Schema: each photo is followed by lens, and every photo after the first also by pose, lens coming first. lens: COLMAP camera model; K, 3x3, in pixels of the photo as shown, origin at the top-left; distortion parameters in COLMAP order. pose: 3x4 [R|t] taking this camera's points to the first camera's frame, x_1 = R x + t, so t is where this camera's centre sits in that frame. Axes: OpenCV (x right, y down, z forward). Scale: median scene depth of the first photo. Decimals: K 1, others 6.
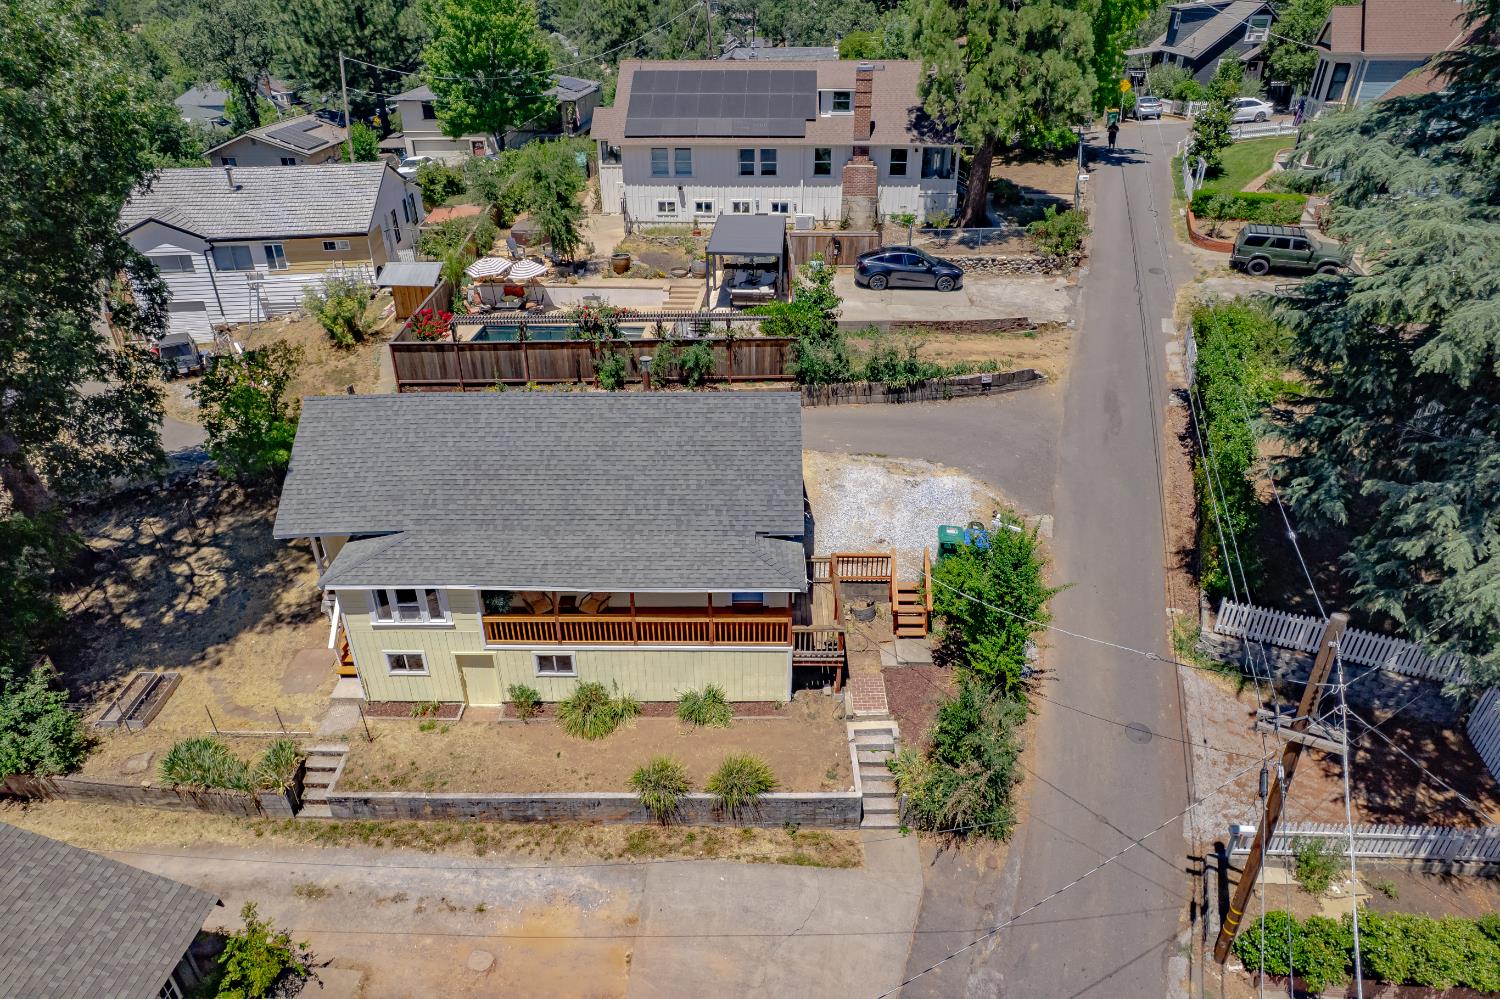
lens RADIAL K [[956.2, 0, 755.9], [0, 956.2, 504.2], [0, 0, 1]] dist [-0.053959, 0.057363]
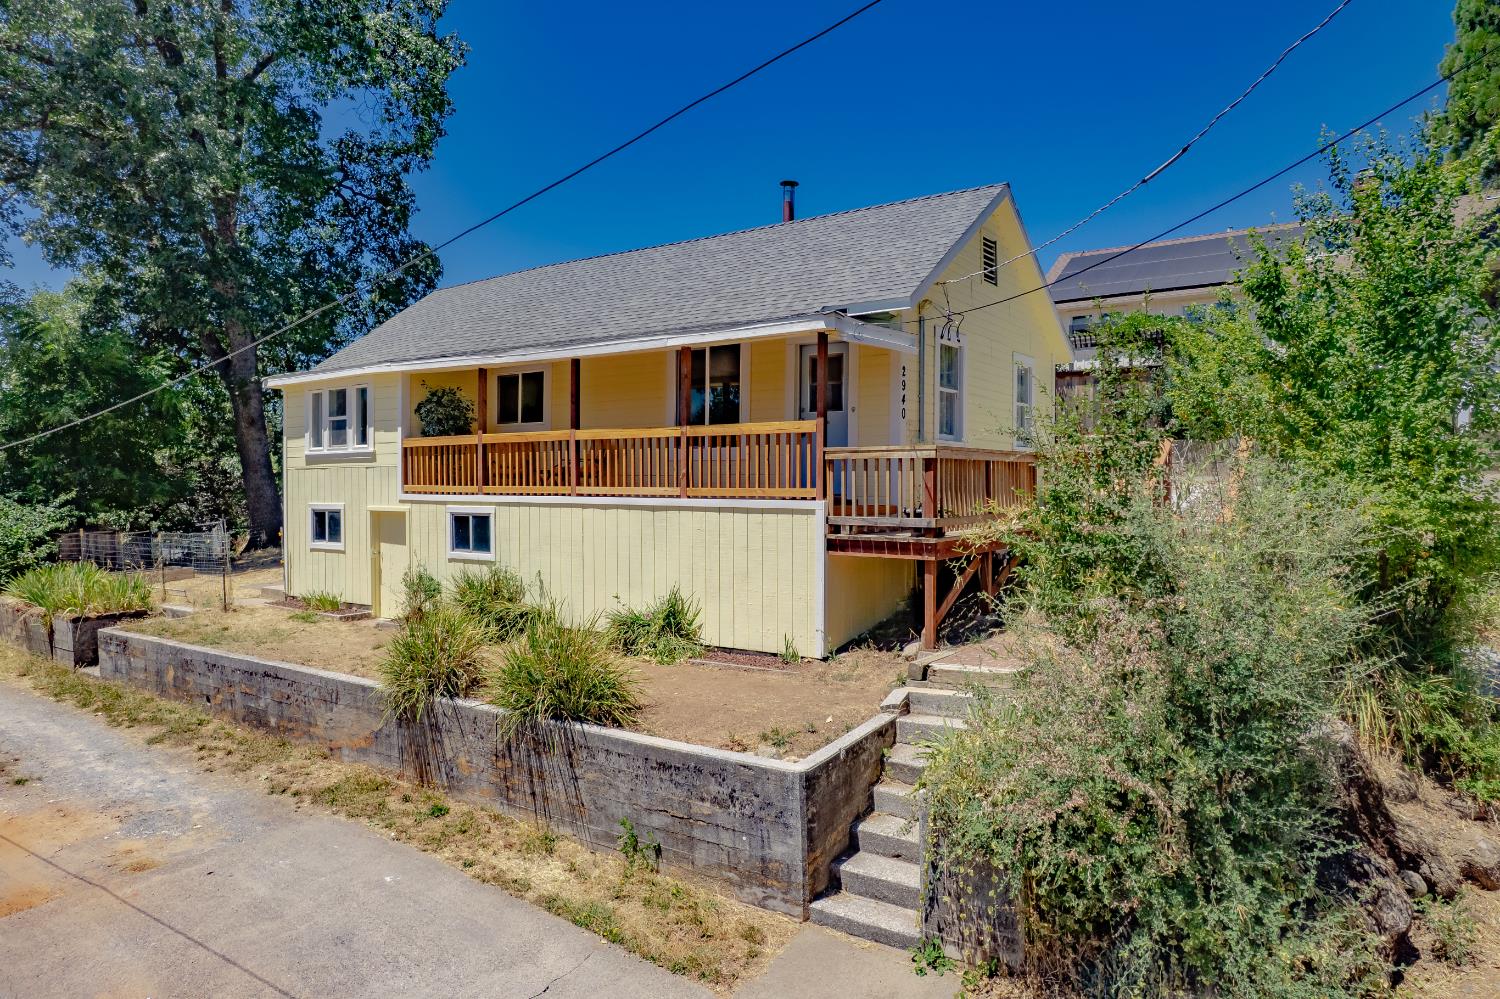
lens RADIAL K [[956.2, 0, 734.9], [0, 956.2, 491.1], [0, 0, 1]] dist [-0.053959, 0.057363]
pose [[0.817738, 0.005643, -0.575563, 0.279667], [-0.287943, 0.869846, -0.400571, 0.359048], [0.498390, 0.493292, 0.712931, 0.702702]]
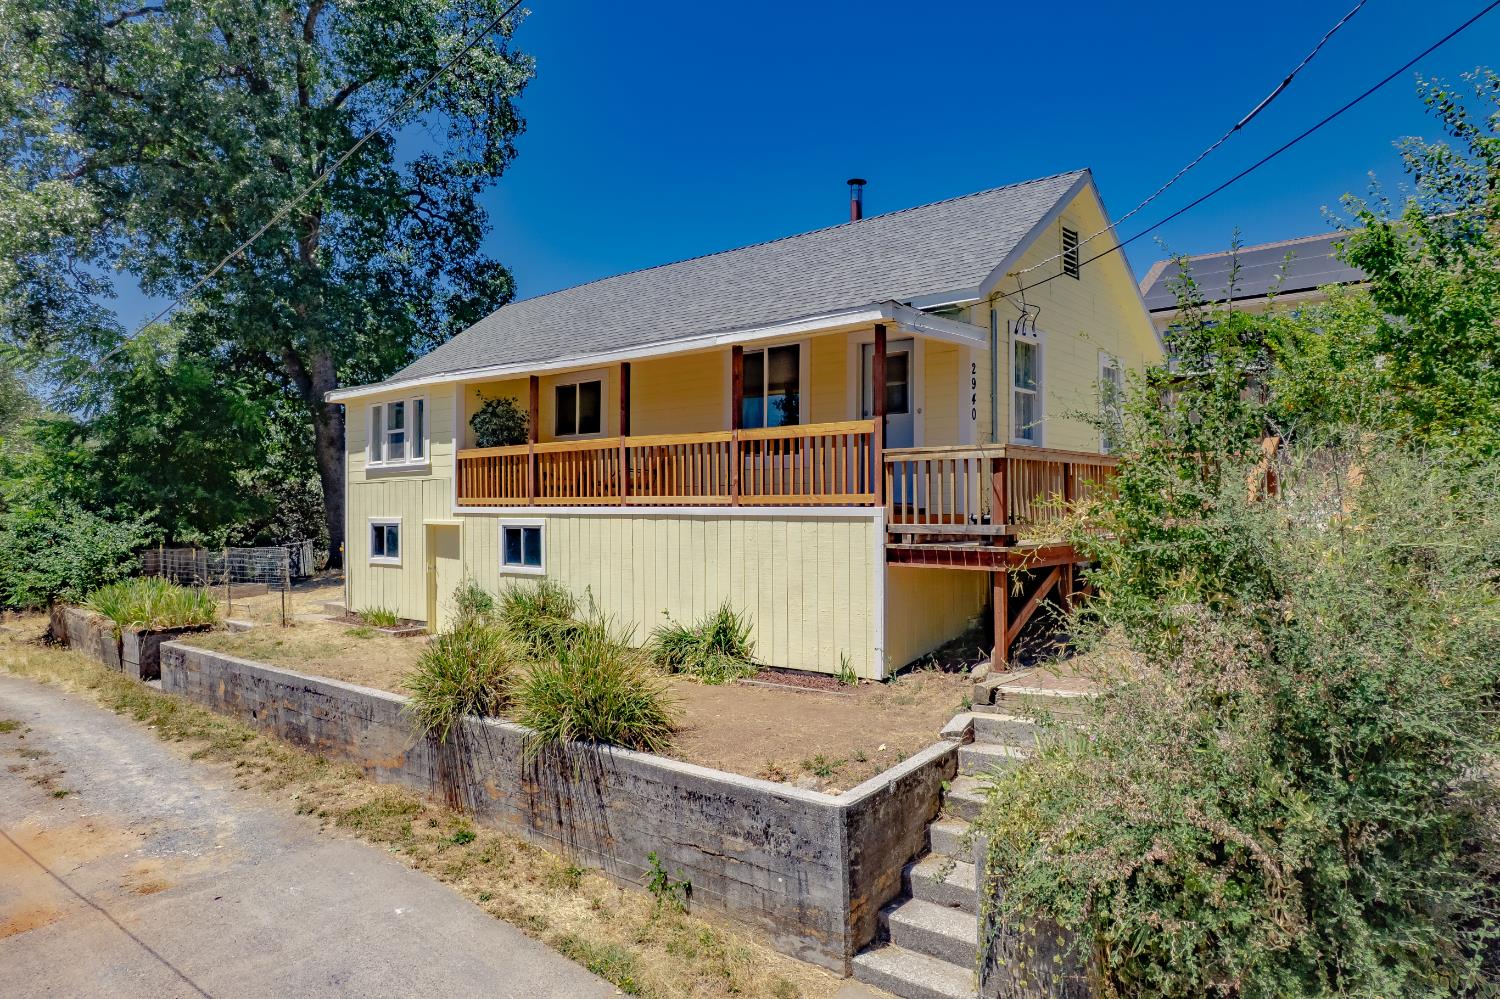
lens RADIAL K [[956.2, 0, 736.3], [0, 956.2, 491.8], [0, 0, 1]] dist [-0.053959, 0.057363]
pose [[0.761206, -0.012829, -0.648383, 0.273987], [-0.320814, 0.861448, -0.393683, 0.346923], [0.563598, 0.507684, 0.651624, 0.741229]]
